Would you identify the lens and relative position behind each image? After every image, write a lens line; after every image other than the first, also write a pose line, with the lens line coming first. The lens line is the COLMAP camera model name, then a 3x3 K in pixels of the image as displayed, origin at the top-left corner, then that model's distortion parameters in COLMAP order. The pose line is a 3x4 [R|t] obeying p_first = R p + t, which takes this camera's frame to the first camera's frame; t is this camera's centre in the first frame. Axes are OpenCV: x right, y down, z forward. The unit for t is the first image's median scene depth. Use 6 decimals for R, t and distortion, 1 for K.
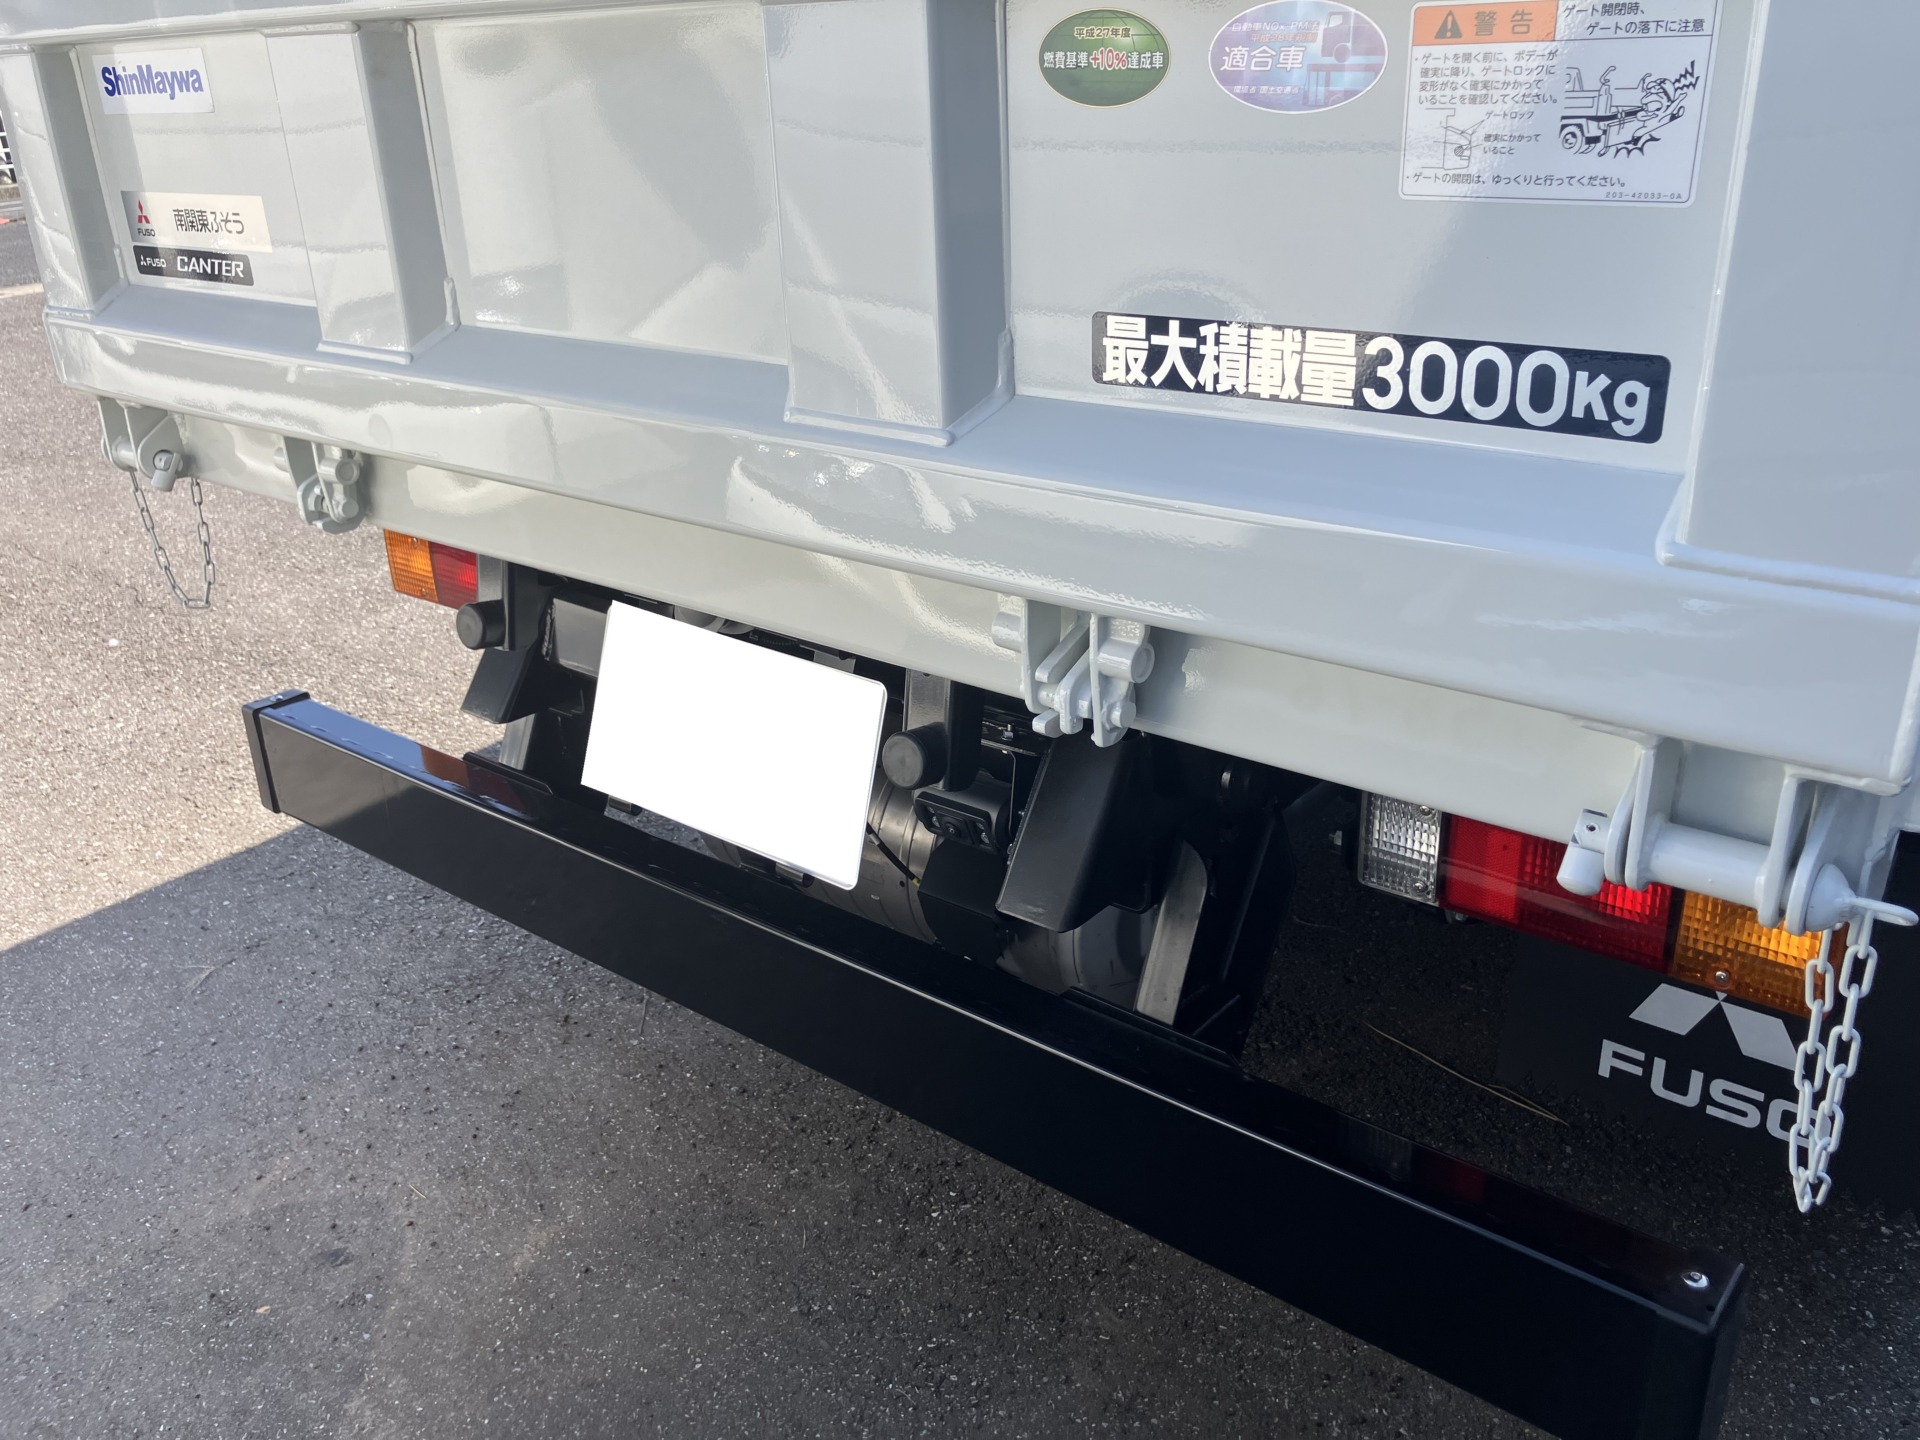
lens RADIAL K [[1591.8, 0, 955.1], [0, 1591.8, 722.3], [0, 0, 1]] dist [0.013294, -0.026398]
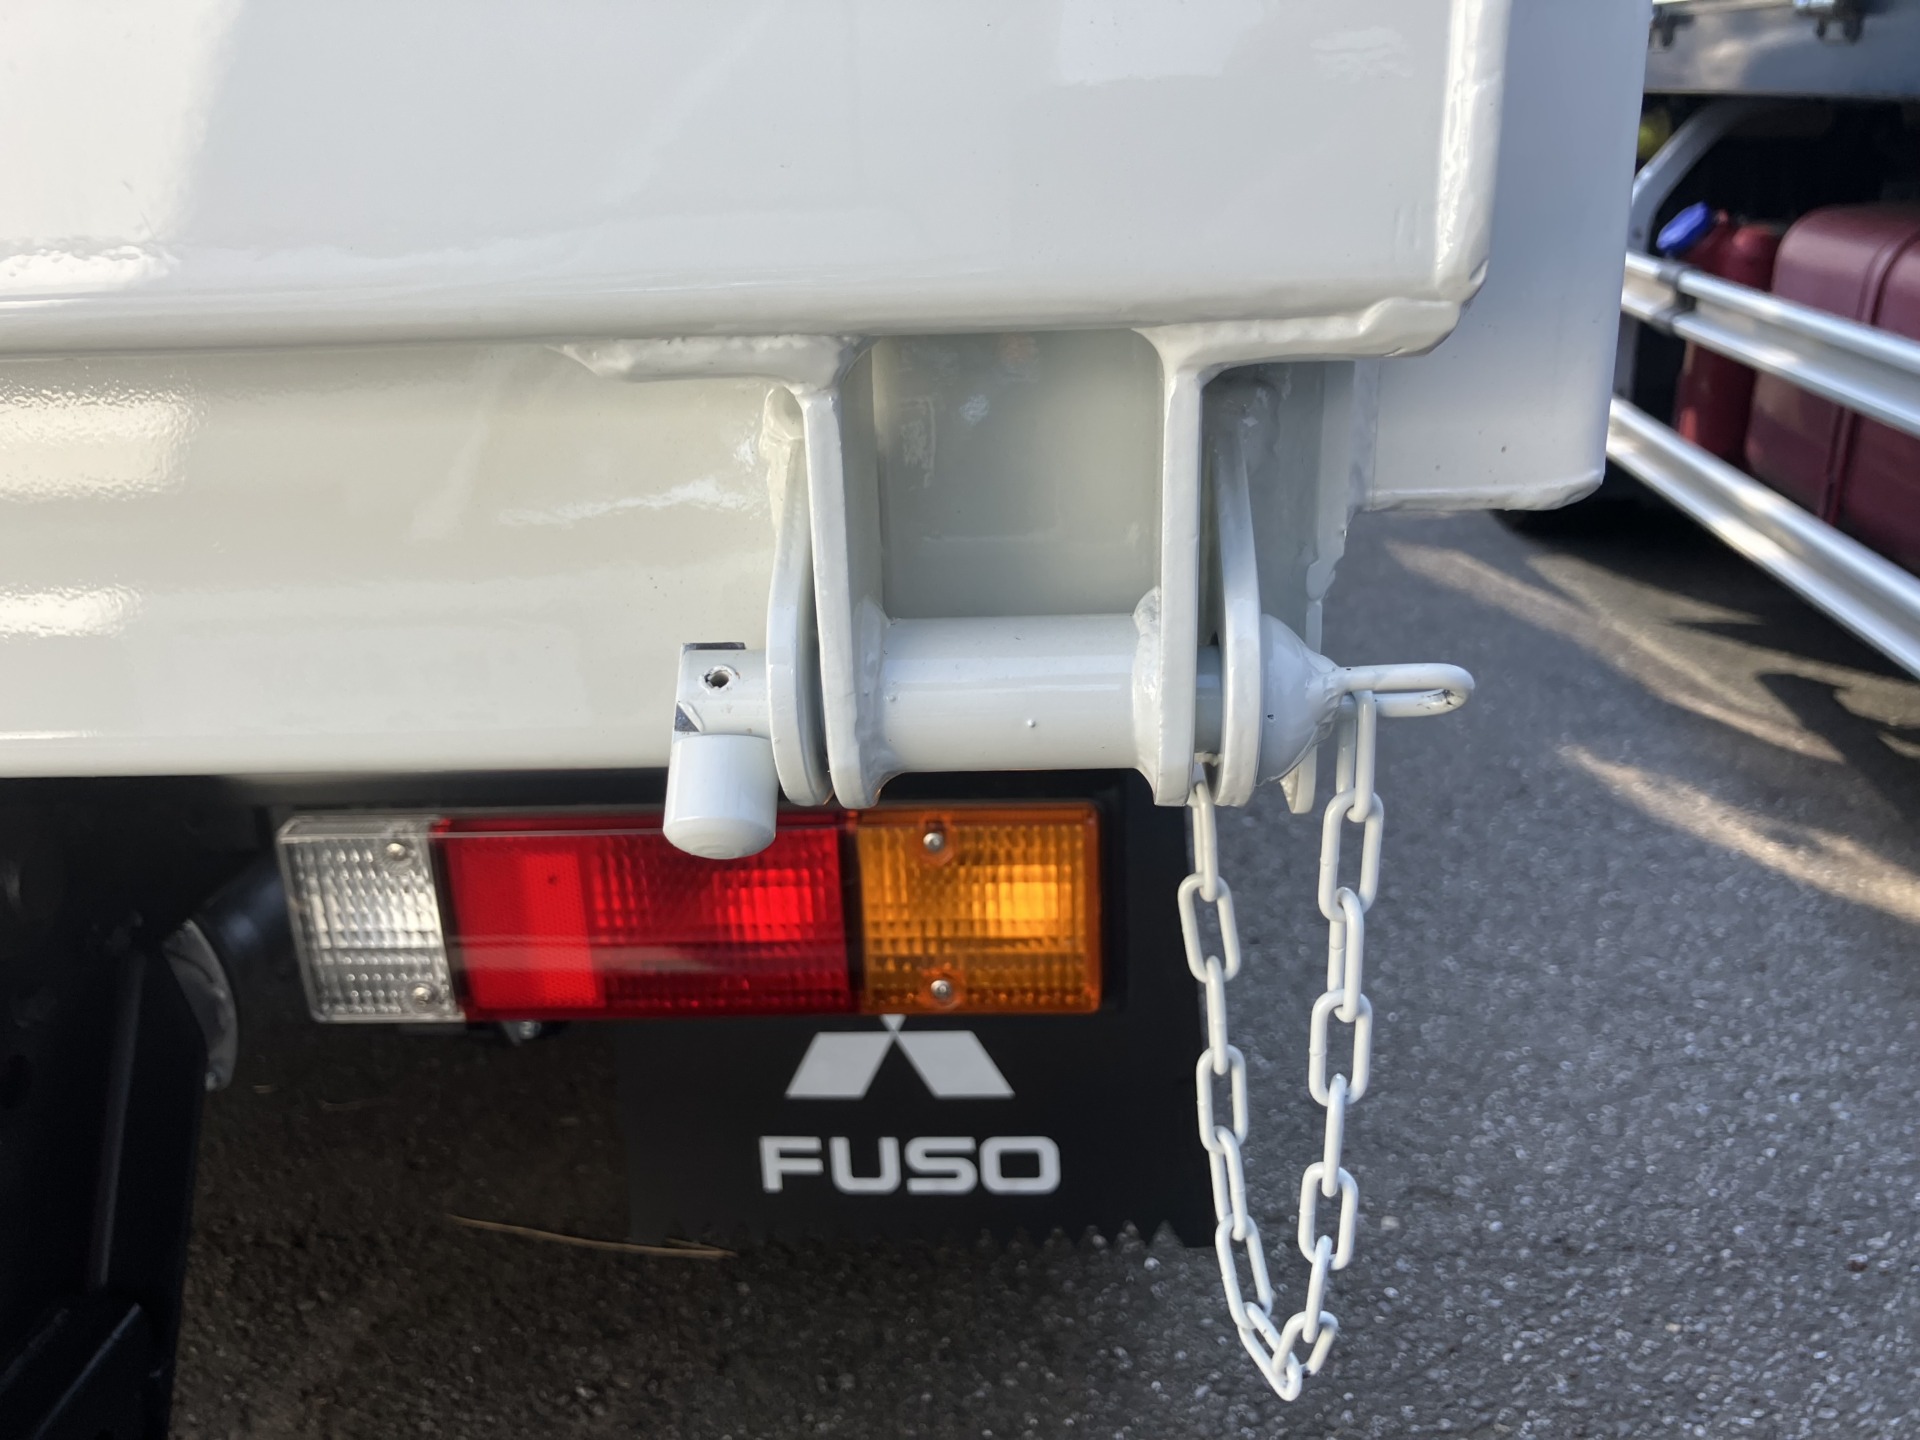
lens RADIAL K [[1591.8, 0, 944.3], [0, 1591.8, 722.0], [0, 0, 1]] dist [0.013294, -0.026398]
pose [[0.811614, -0.194712, 0.550790, 0.100654], [0.242089, 0.970157, -0.013765, 0.041459], [-0.531673, 0.144512, 0.834530, 0.285516]]
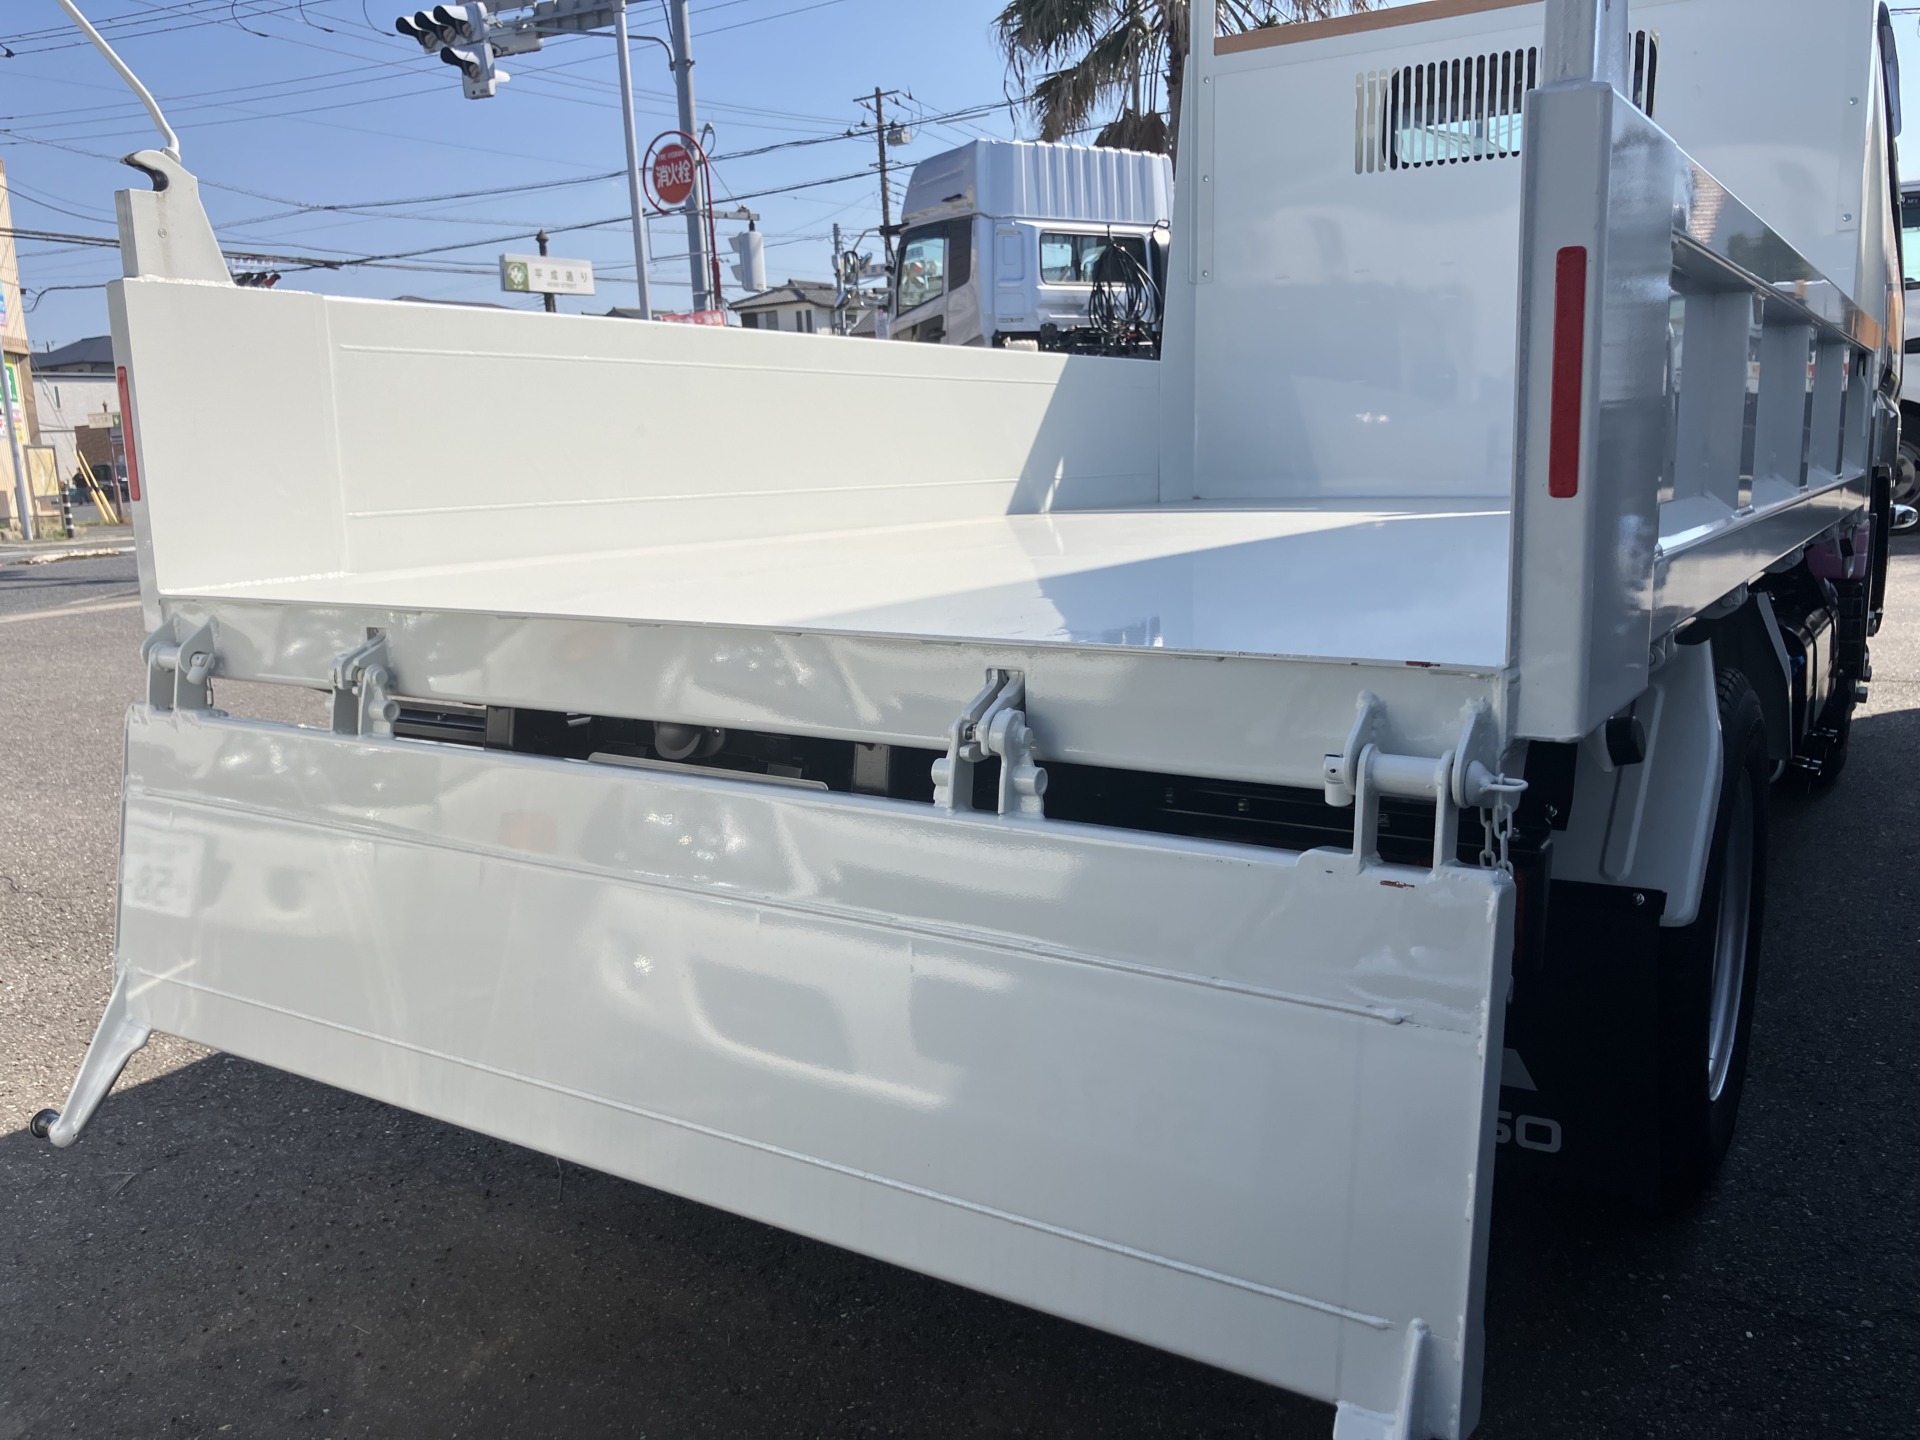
lens RADIAL K [[1591.8, 0, 948.9], [0, 1591.8, 729.5], [0, 0, 1]] dist [0.013294, -0.026398]
pose [[0.993492, -0.004522, 0.113815, -0.067361], [0.029560, 0.975214, -0.219280, 0.158002], [-0.110003, 0.221217, 0.969001, -0.203123]]
